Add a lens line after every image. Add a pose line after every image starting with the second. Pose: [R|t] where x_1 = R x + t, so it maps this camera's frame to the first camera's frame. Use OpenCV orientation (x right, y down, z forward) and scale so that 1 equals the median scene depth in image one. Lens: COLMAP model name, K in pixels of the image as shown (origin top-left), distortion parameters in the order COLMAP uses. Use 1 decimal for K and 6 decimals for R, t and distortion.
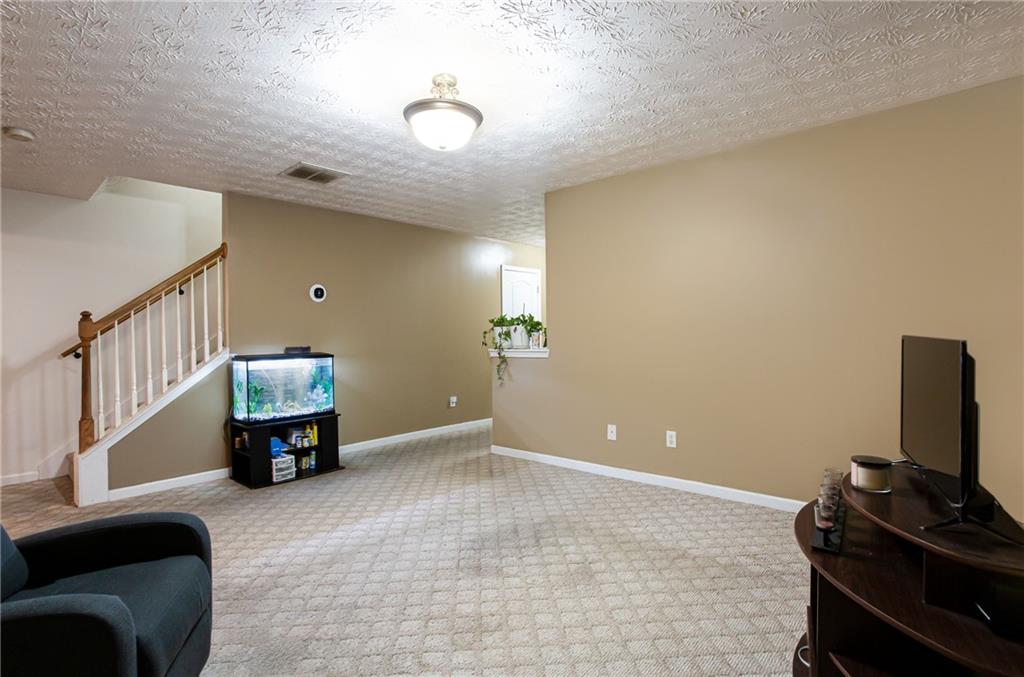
lens RADIAL K [[498.4, 0, 488.4], [0, 498.4, 342.5], [0, 0, 1]] dist [-0.046737, 0.000048]
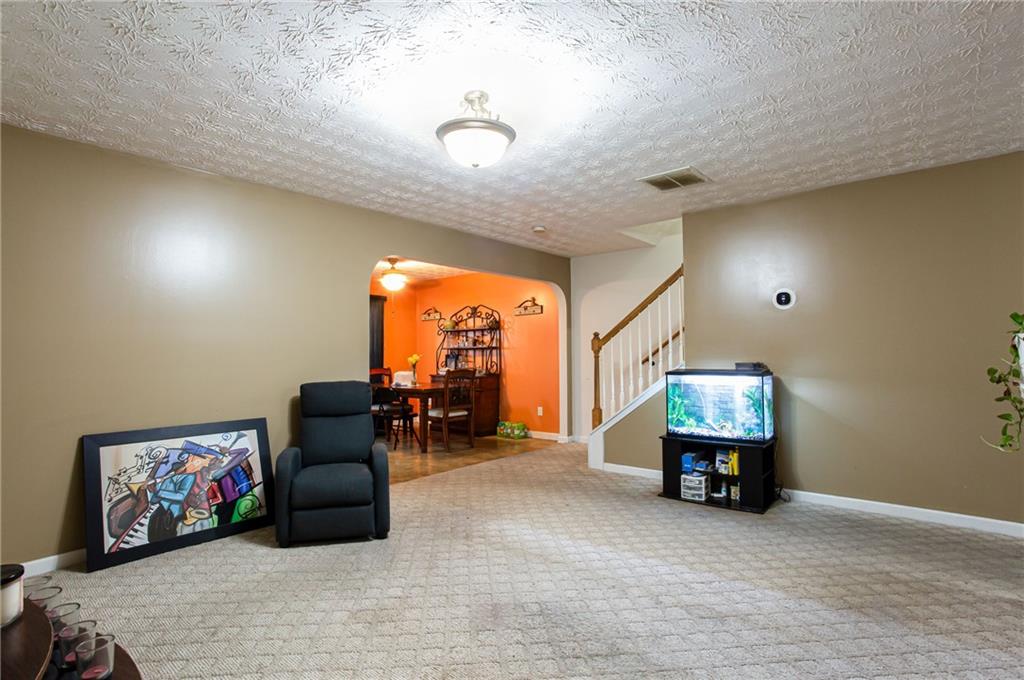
lens RADIAL K [[490.6, 0, 511.4], [0, 490.6, 348.2], [0, 0, 1]] dist [-0.042543, 0.000242]
pose [[0.054210, 0.006169, -0.998510, 0.593769], [-0.007011, 0.999959, 0.005797, -0.024660], [0.998505, 0.006686, 0.054251, 0.677705]]
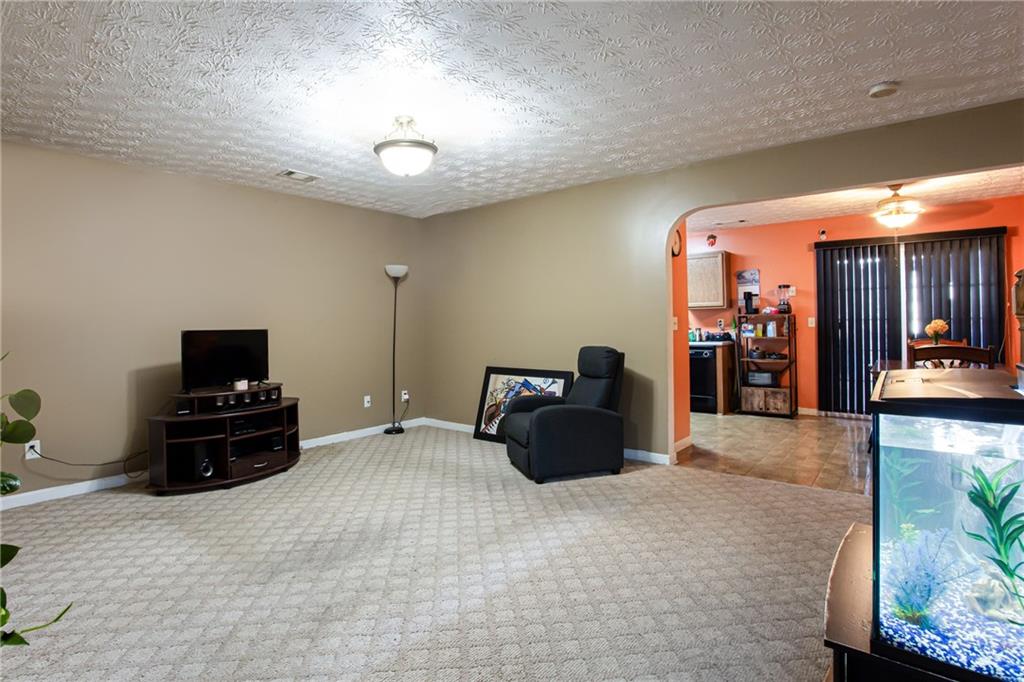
lens RADIAL K [[508.3, 0, 509.3], [0, 508.3, 328.6], [0, 0, 1]] dist [-0.076902, 0.033808]
pose [[-0.995881, 0.026981, -0.086561, -0.156799], [0.024657, 0.999309, 0.027806, -0.025124], [0.087251, 0.025557, -0.995858, 1.531597]]
